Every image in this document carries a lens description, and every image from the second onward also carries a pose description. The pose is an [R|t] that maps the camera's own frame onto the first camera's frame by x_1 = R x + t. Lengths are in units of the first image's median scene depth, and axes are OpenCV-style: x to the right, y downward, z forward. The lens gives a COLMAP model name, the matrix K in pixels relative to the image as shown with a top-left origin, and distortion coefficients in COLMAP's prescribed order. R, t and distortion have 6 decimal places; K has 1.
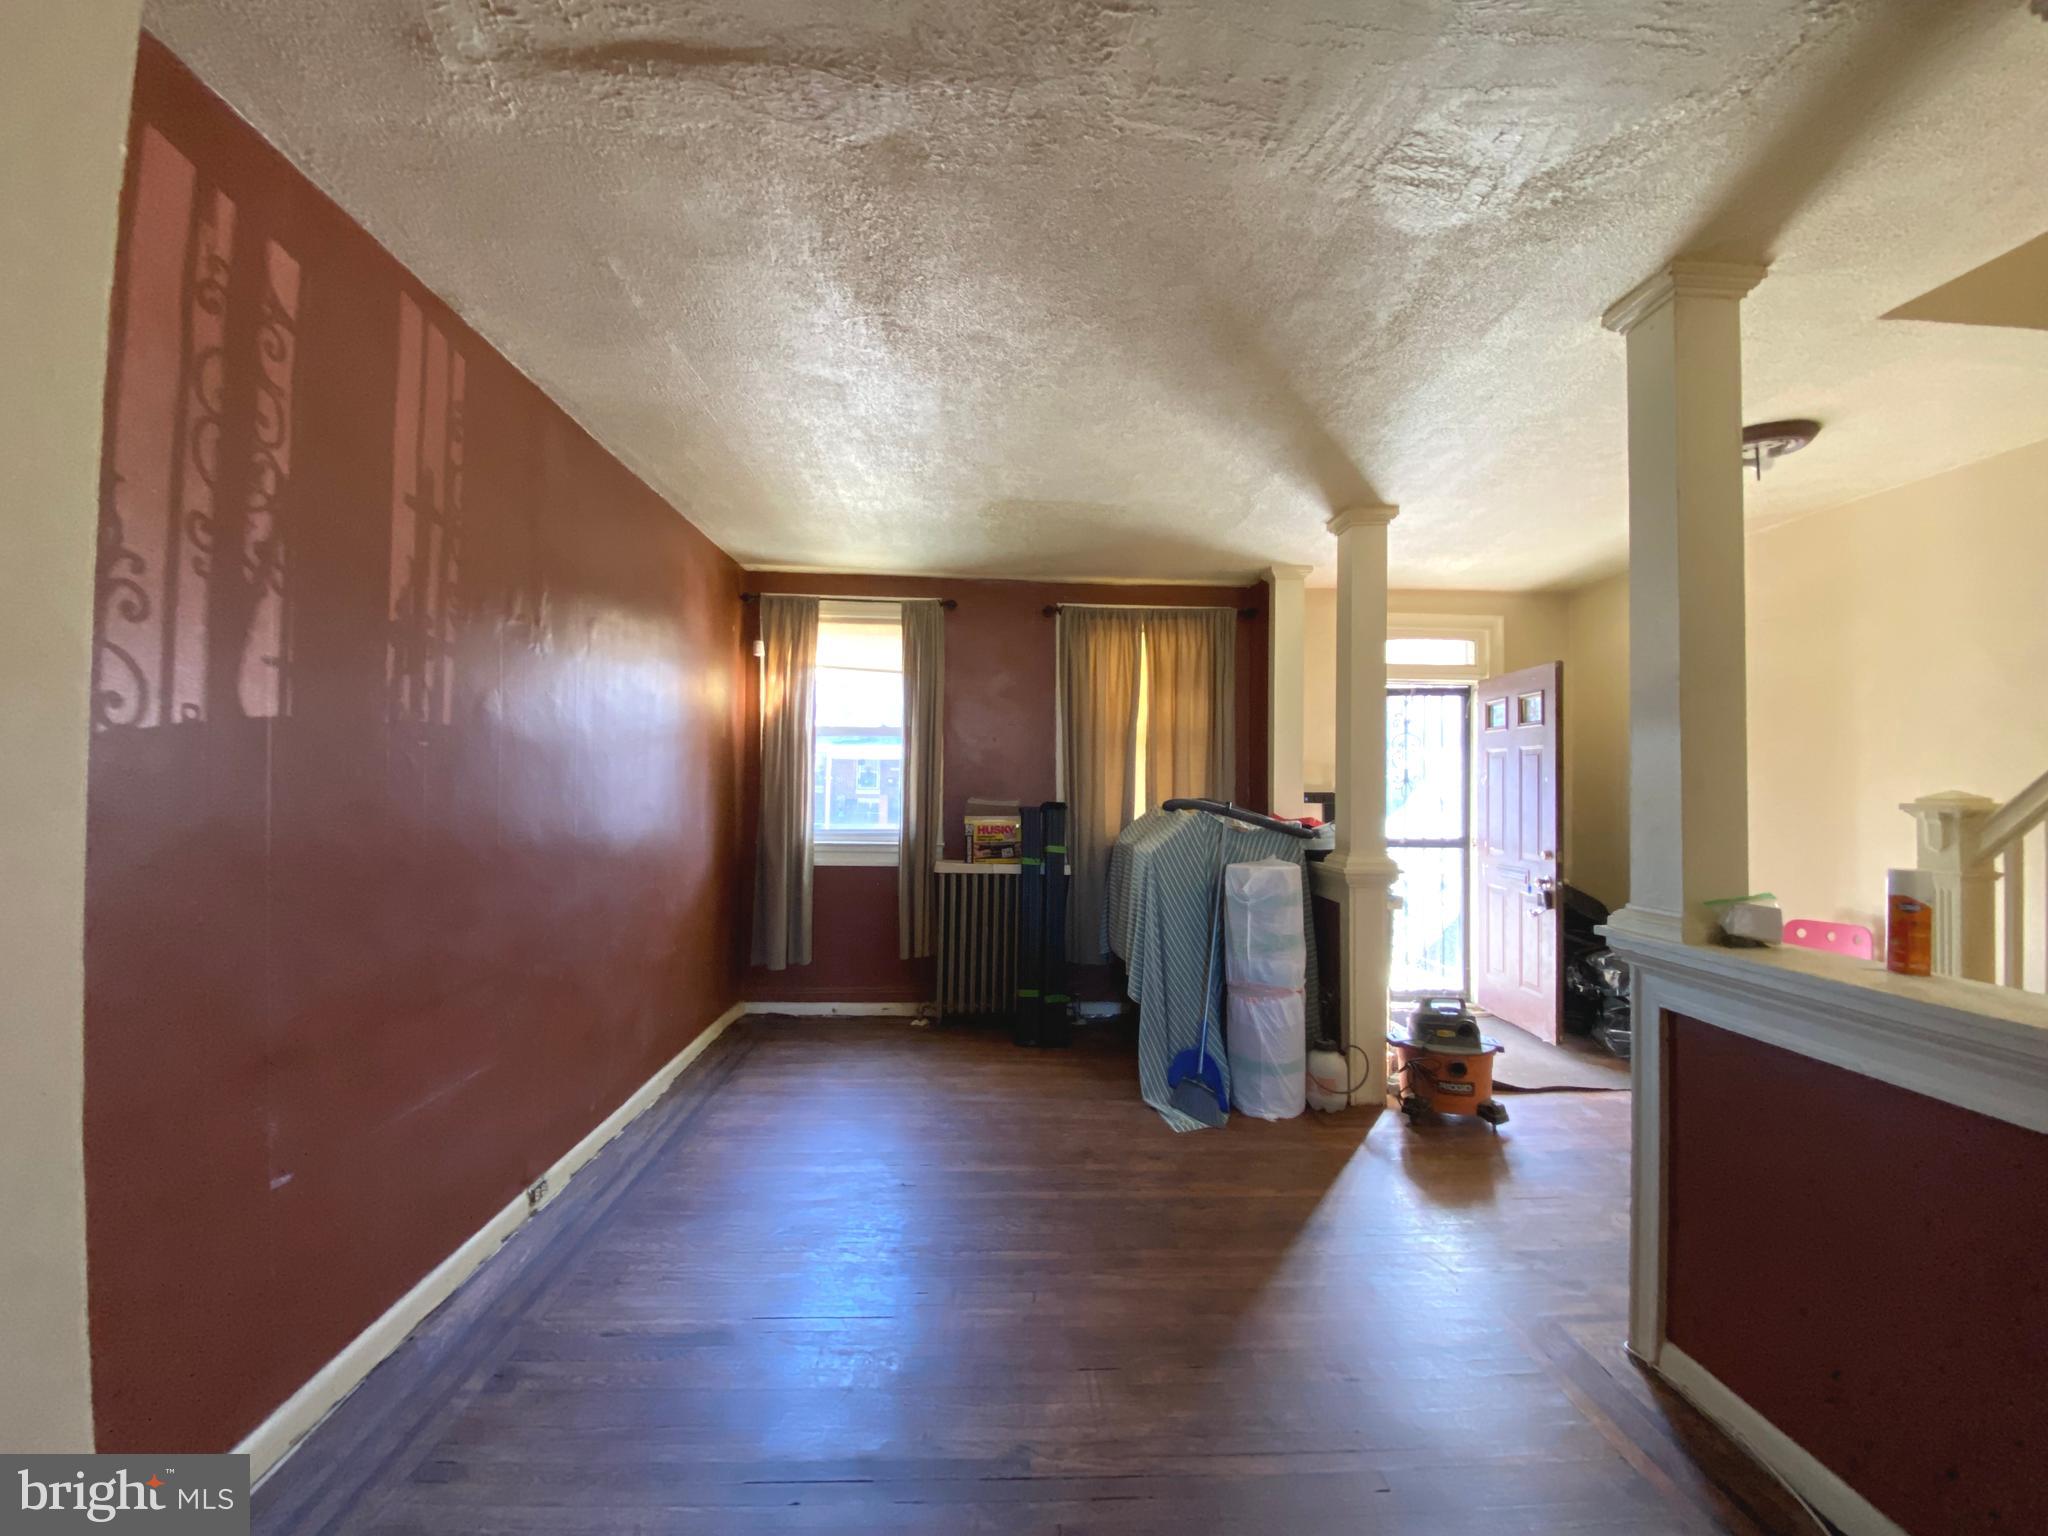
lens RADIAL K [[829.2, 0, 1030.7], [0, 829.2, 755.9], [0, 0, 1]] dist [0.007591, -0.013046]
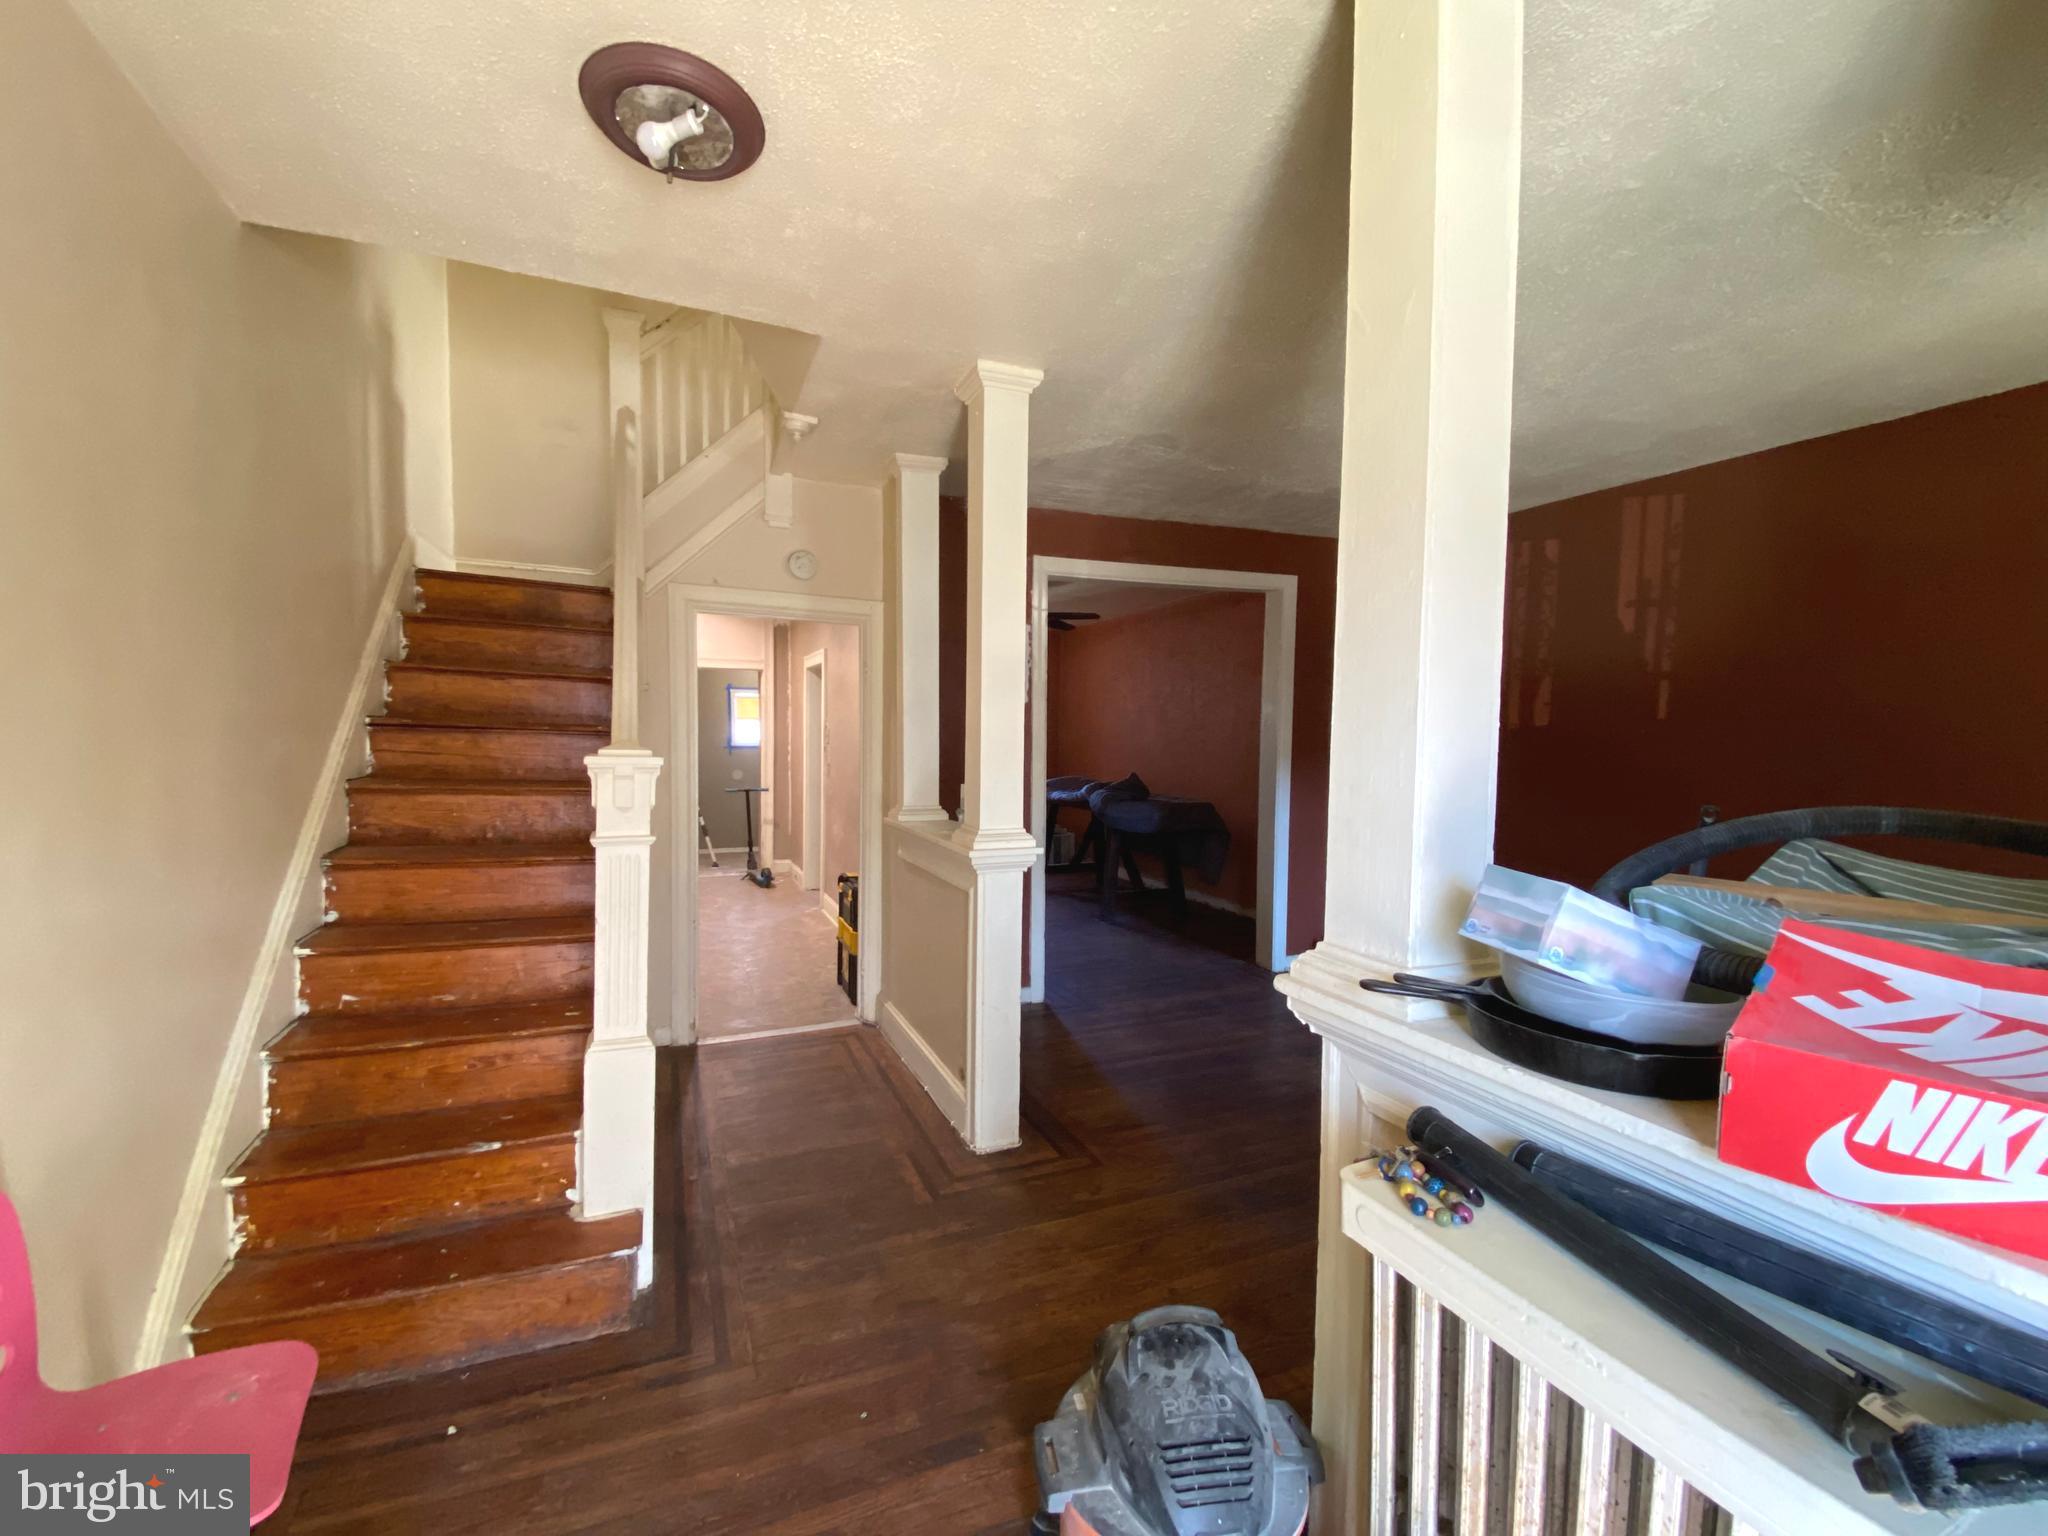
lens RADIAL K [[829.2, 0, 1012.1], [0, 829.2, 759.6], [0, 0, 1]] dist [0.007591, -0.013046]
pose [[-0.941896, -0.013893, -0.335617, 0.528294], [-0.012469, 0.999902, -0.006399, 0.033566], [0.335673, -0.001842, -0.941977, 1.009648]]
